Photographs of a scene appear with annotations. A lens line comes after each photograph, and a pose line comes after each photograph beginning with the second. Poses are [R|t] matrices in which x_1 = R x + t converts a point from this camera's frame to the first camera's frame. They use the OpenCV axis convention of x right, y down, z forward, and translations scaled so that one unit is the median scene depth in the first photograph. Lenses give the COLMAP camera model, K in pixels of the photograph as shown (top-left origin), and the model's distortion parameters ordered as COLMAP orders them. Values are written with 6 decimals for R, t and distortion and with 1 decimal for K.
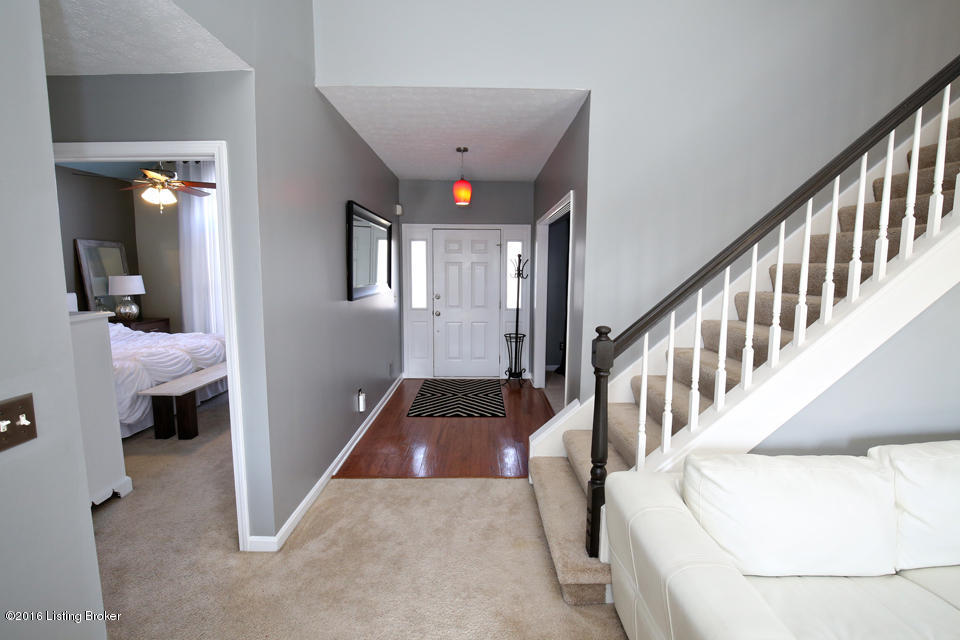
lens RADIAL K [[469.5, 0, 476.3], [0, 469.5, 318.1], [0, 0, 1]] dist [-0.041647, -0.000713]
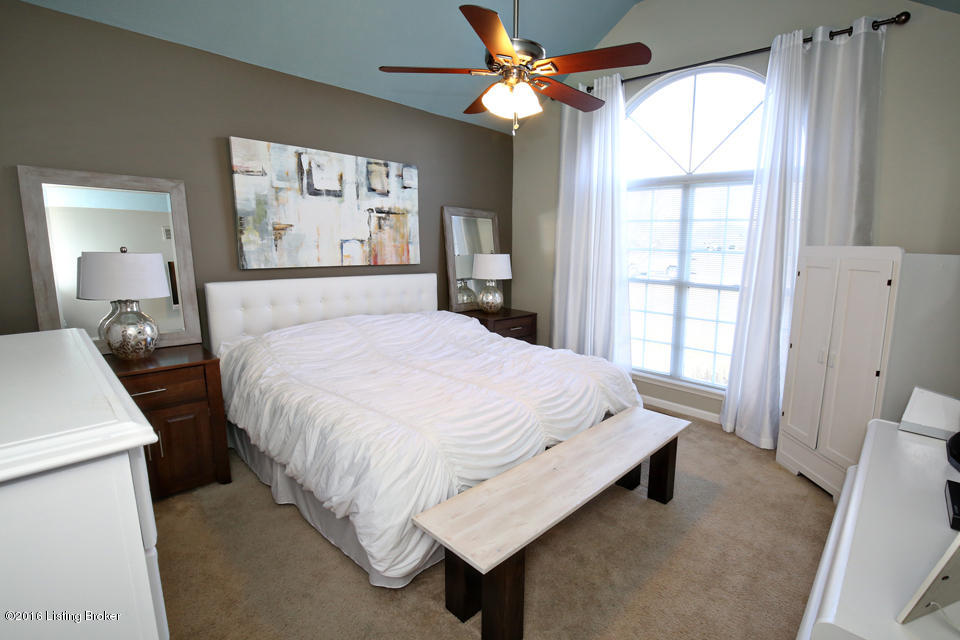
lens RADIAL K [[443.8, 0, 484.2], [0, 443.8, 314.3], [0, 0, 1]] dist [-0.011428, 0.000916]
pose [[0.718119, 0.111228, -0.686974, -0.261365], [-0.080447, 0.993795, 0.076811, -0.049017], [0.691255, 0.000105, 0.722611, 0.464903]]
